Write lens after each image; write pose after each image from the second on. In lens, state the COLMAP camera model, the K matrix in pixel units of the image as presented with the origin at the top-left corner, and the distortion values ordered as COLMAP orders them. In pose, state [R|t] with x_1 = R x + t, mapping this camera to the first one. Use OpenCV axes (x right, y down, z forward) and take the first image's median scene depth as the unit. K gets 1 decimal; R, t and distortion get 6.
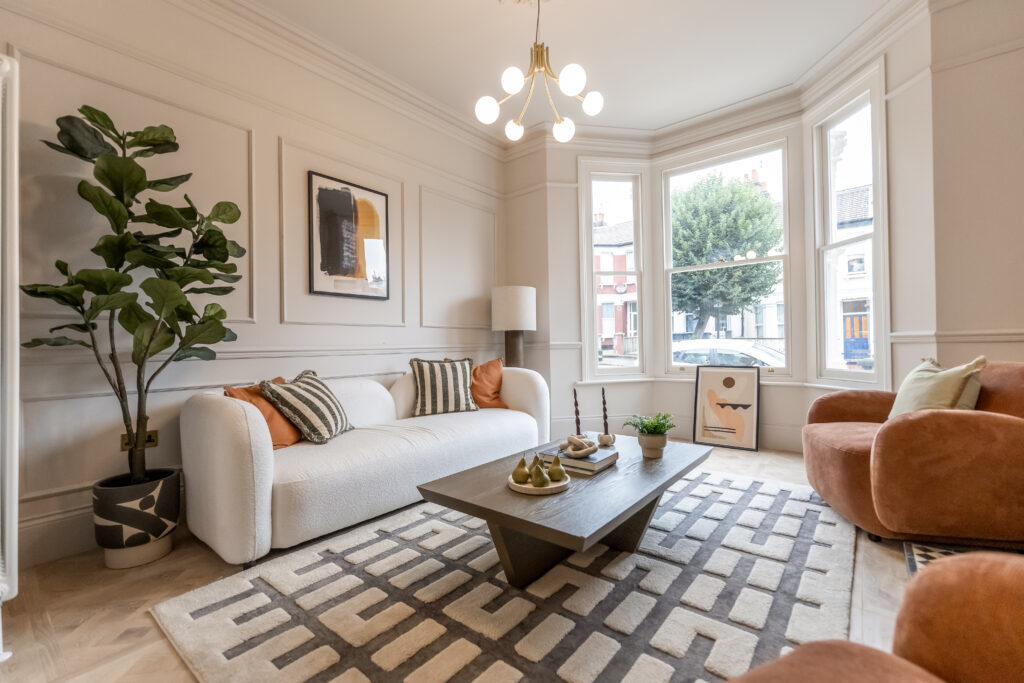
lens RADIAL K [[438.9, 0, 506.1], [0, 438.9, 340.9], [0, 0, 1]] dist [0.000340, -0.000094]
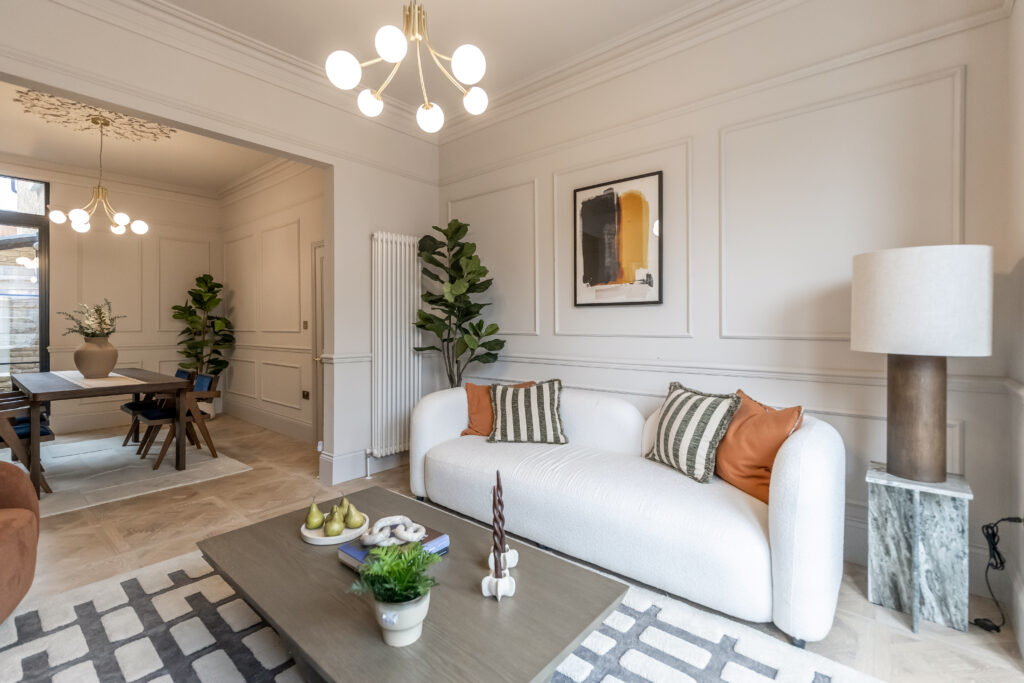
lens RADIAL K [[438.9, 0, 501.7], [0, 438.9, 326.0], [0, 0, 1]] dist [0.000340, -0.000094]
pose [[-0.005959, 0.023630, -0.999703, 0.577943], [0.013979, 0.999625, 0.023545, -0.082892], [0.999885, -0.013834, -0.006287, 0.777601]]
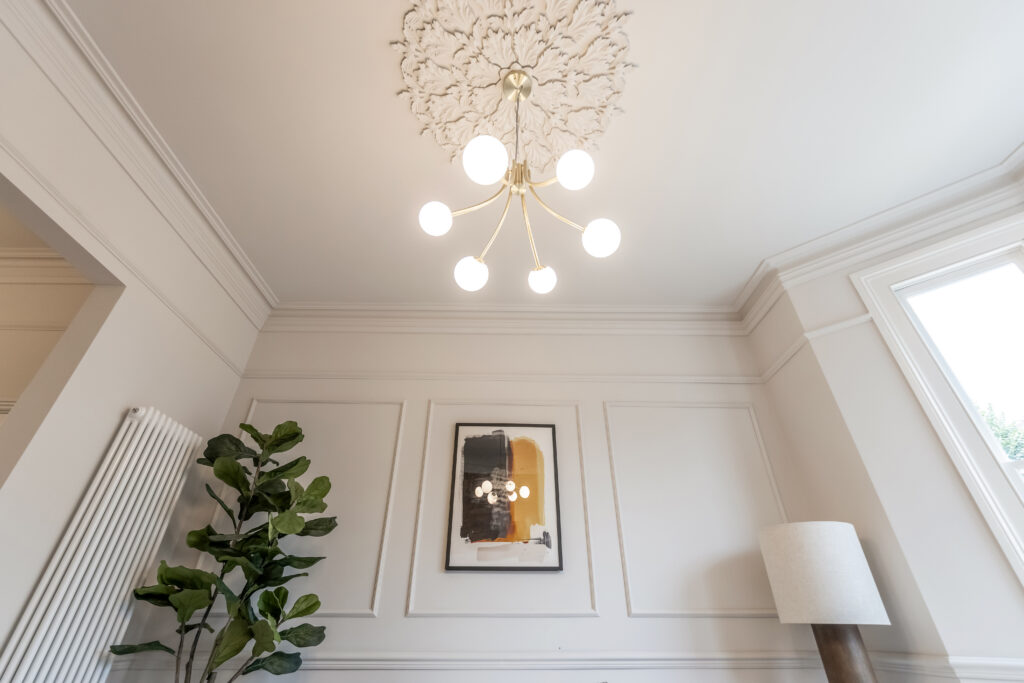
lens RADIAL K [[438.9, 0, 511.9], [0, 438.9, 344.4], [0, 0, 1]] dist [0.000340, -0.000094]
pose [[0.654413, -0.392457, -0.646314, 0.282945], [-0.003575, 0.853141, -0.521668, -0.040753], [0.756129, 0.343697, 0.556903, 0.479154]]
